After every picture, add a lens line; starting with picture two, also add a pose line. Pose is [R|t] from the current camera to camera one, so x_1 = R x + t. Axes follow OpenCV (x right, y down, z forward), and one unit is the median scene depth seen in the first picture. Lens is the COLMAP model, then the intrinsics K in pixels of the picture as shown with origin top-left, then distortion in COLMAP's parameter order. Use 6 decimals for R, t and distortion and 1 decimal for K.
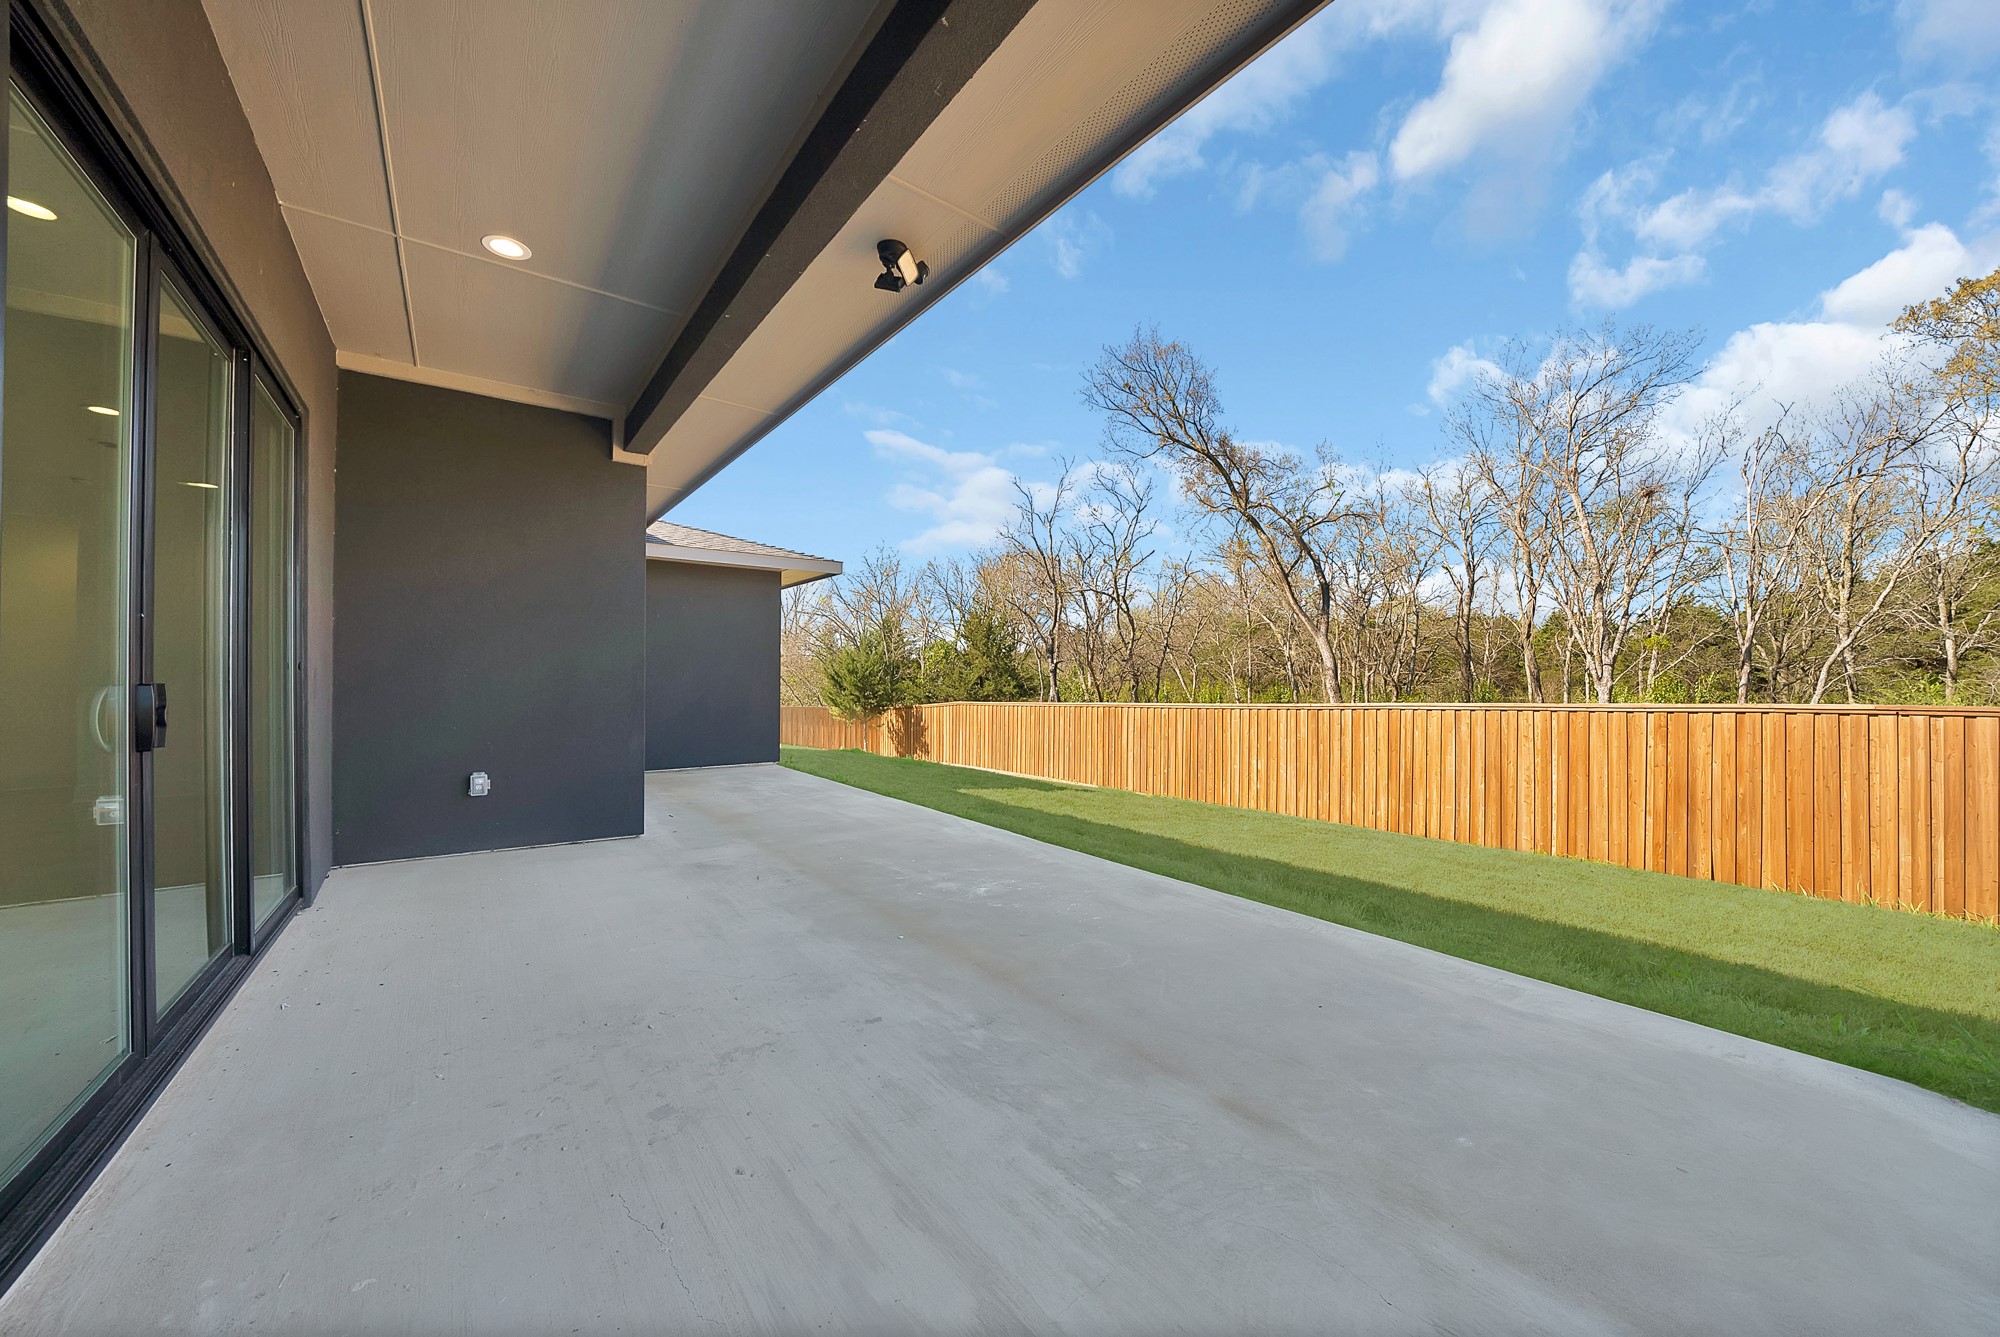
lens RADIAL K [[708.1, 0, 1000.4], [0, 708.1, 675.5], [0, 0, 1]] dist [-0.025893, 0.000077]
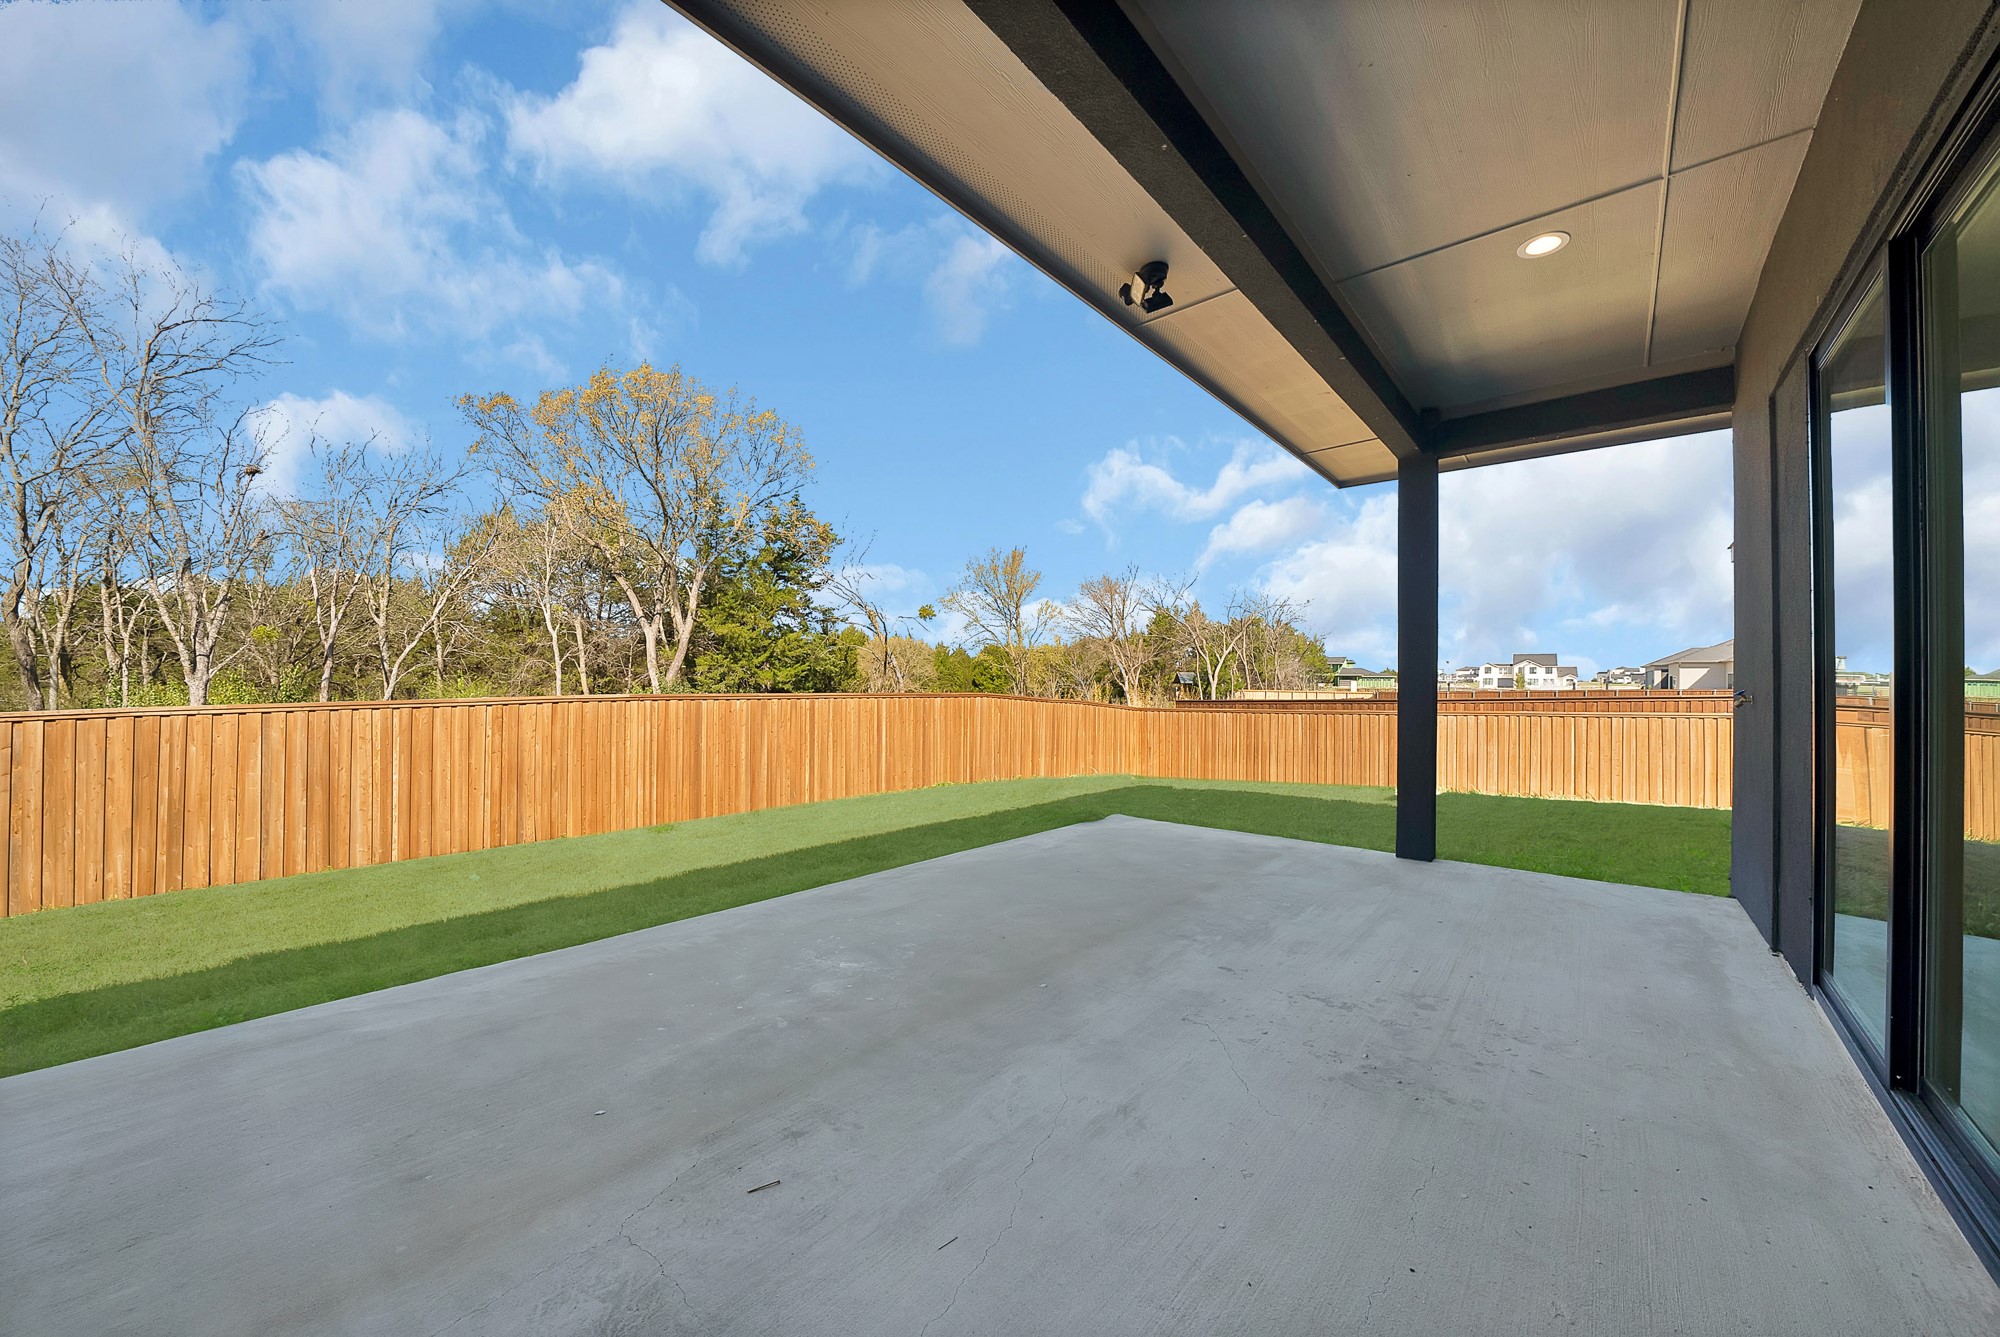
lens RADIAL K [[708.1, 0, 1000.4], [0, 708.1, 675.5], [0, 0, 1]] dist [-0.025893, 0.000077]
pose [[-0.199326, 0.003223, 0.979928, -0.369317], [-0.015154, 0.999865, -0.006371, 0.000011], [-0.979816, -0.016119, -0.199250, 0.466685]]
